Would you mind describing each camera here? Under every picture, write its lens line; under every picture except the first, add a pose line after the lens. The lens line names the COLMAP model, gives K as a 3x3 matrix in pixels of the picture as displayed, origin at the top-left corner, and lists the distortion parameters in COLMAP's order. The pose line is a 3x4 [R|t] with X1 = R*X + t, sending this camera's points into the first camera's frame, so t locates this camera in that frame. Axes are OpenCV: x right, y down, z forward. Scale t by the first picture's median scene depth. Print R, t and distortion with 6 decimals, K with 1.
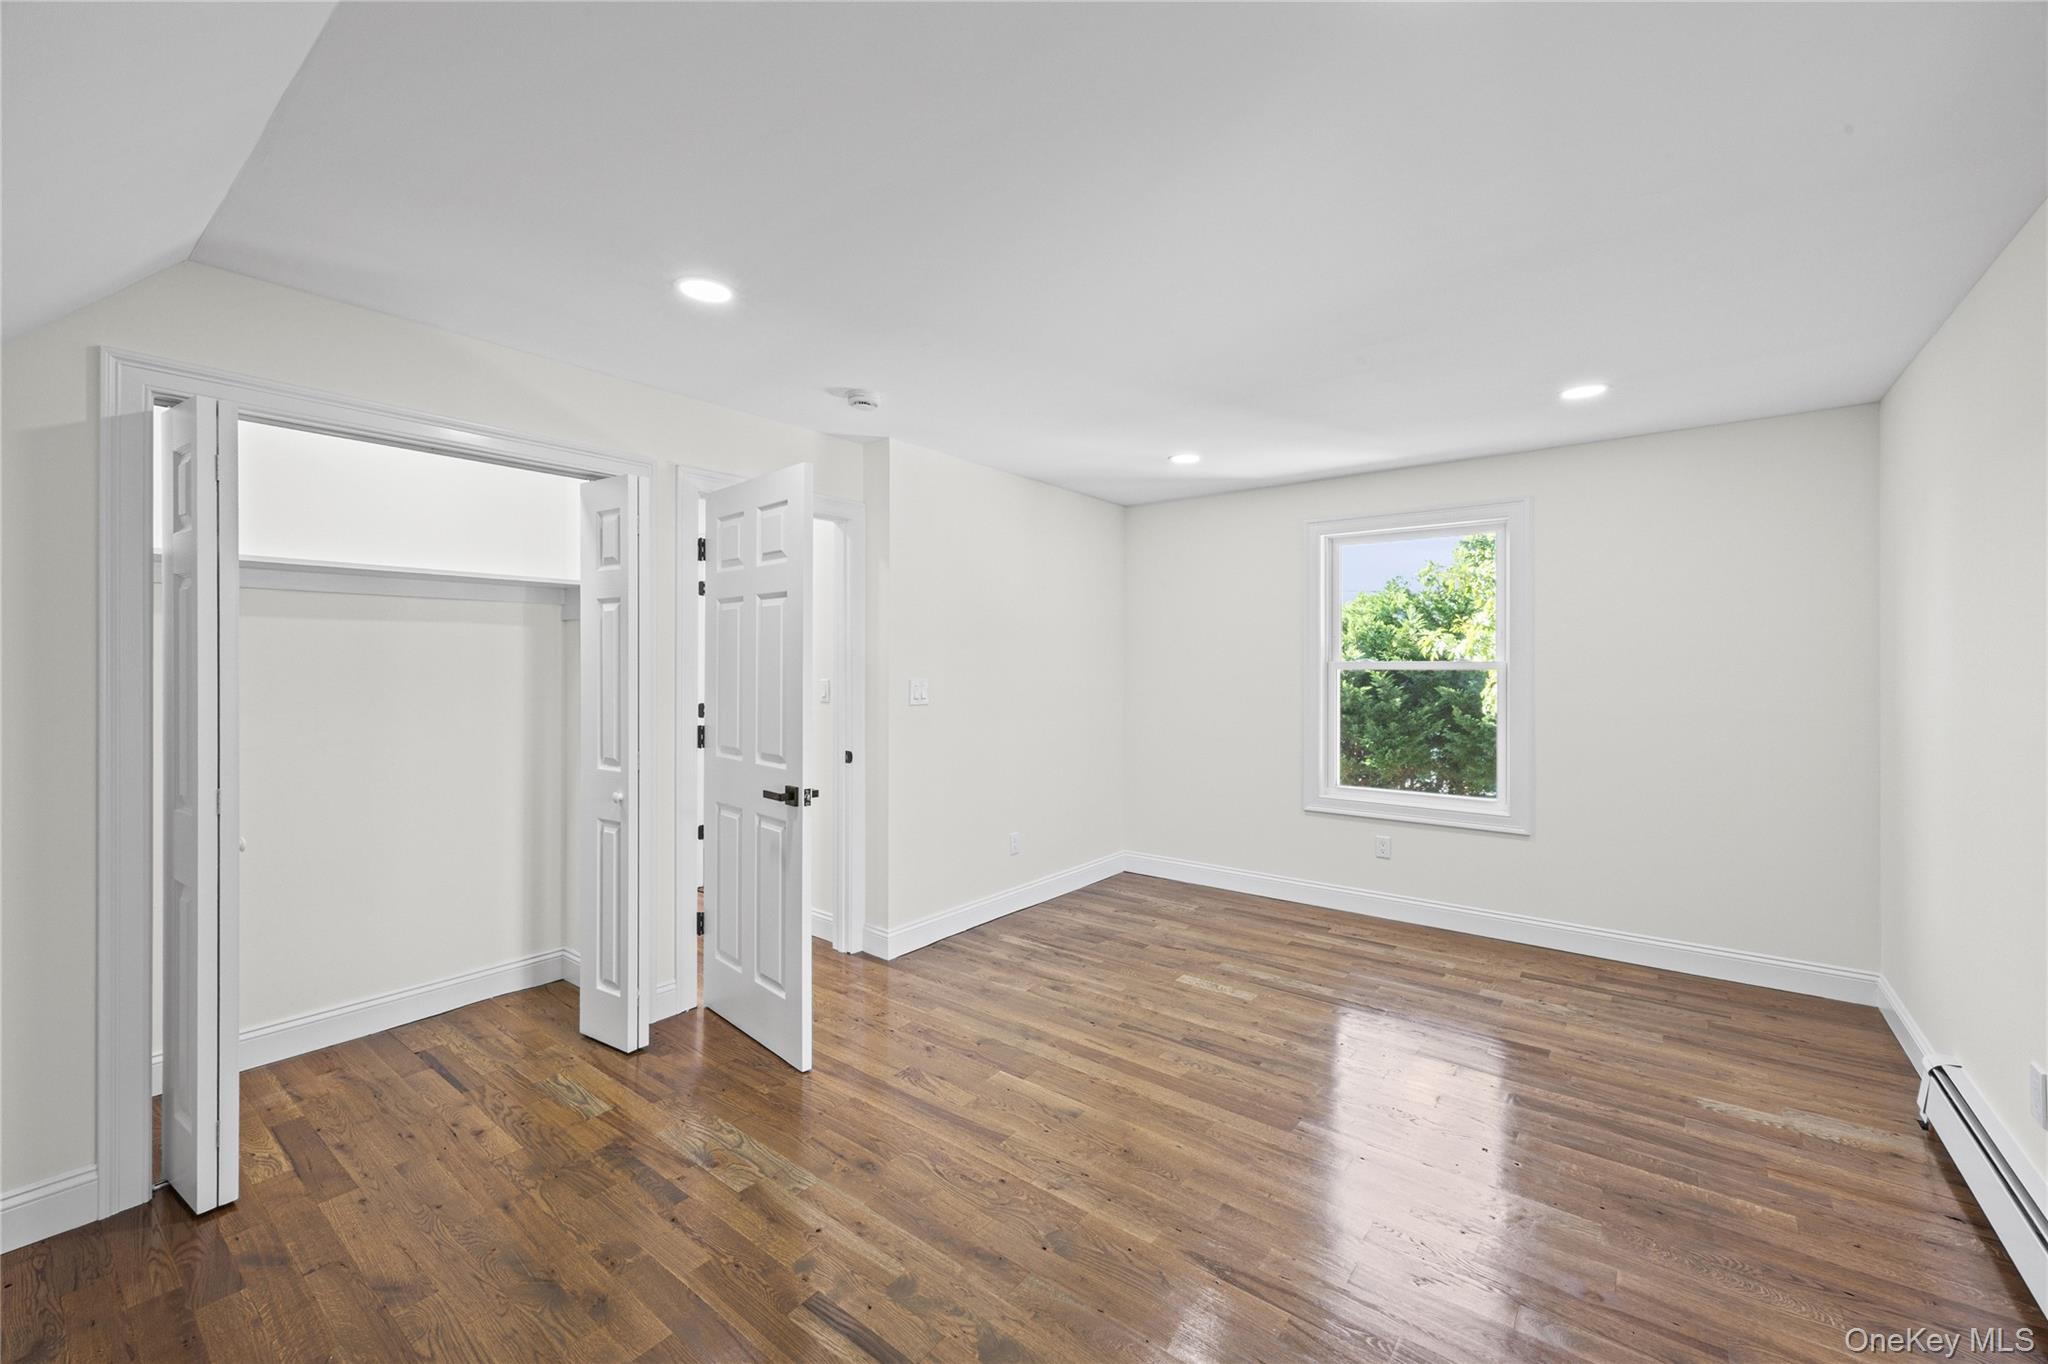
lens RADIAL K [[840.4, 0, 1089.7], [0, 840.4, 671.7], [0, 0, 1]] dist [0.004726, 0.000423]
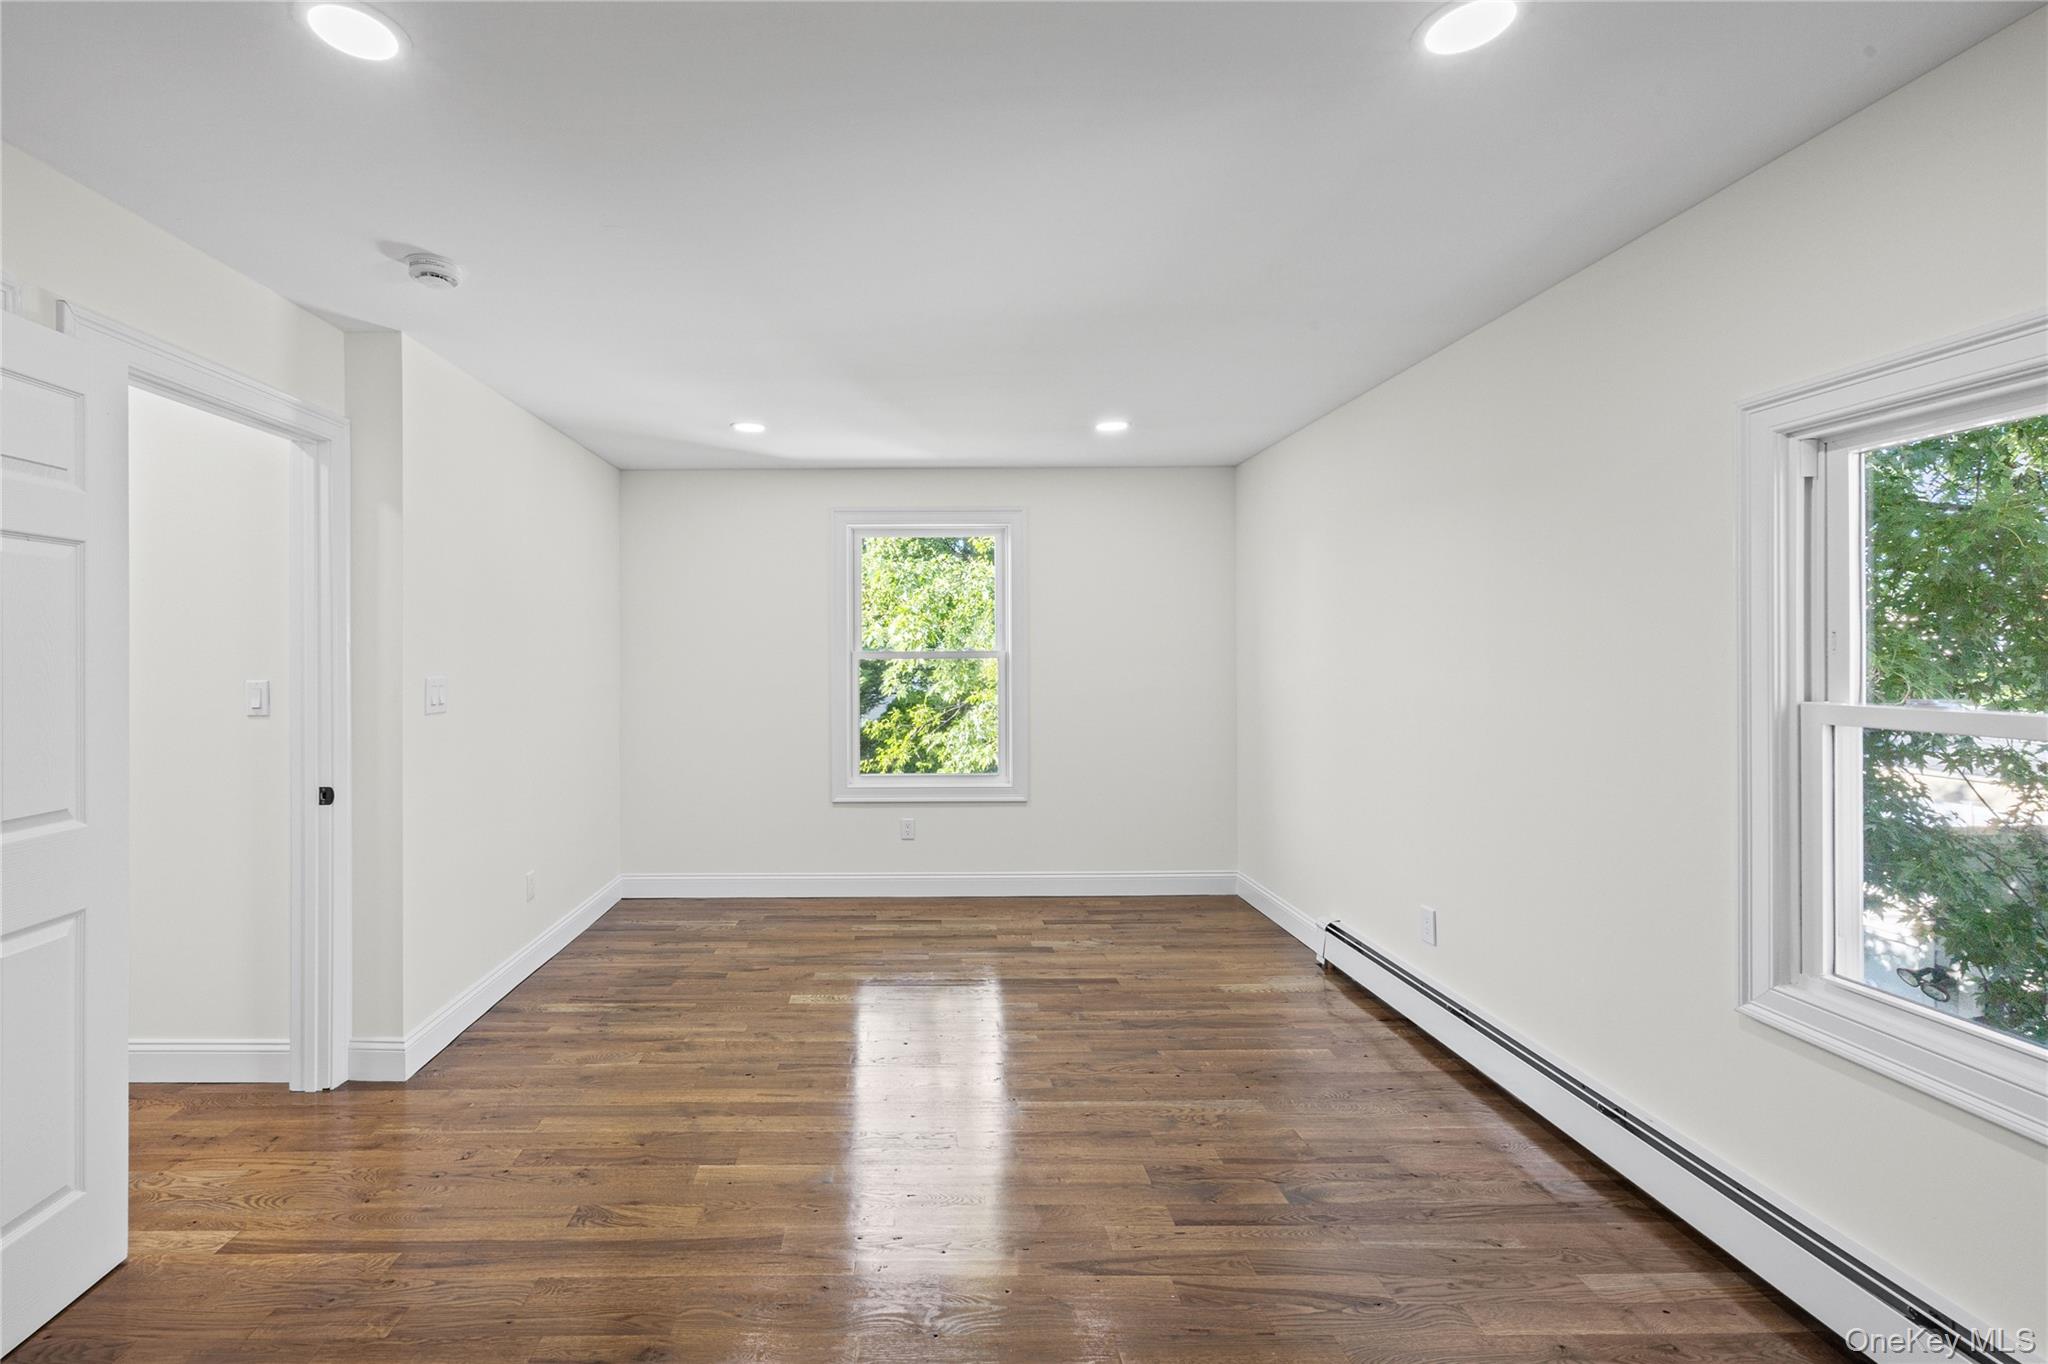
lens RADIAL K [[840.4, 0, 974.3], [0, 840.4, 664.1], [0, 0, 1]] dist [0.004726, 0.000423]
pose [[0.793115, -0.011202, 0.608969, -0.281423], [0.009638, 0.999936, 0.005842, -0.002093], [-0.608996, 0.001236, 0.793172, 0.153887]]
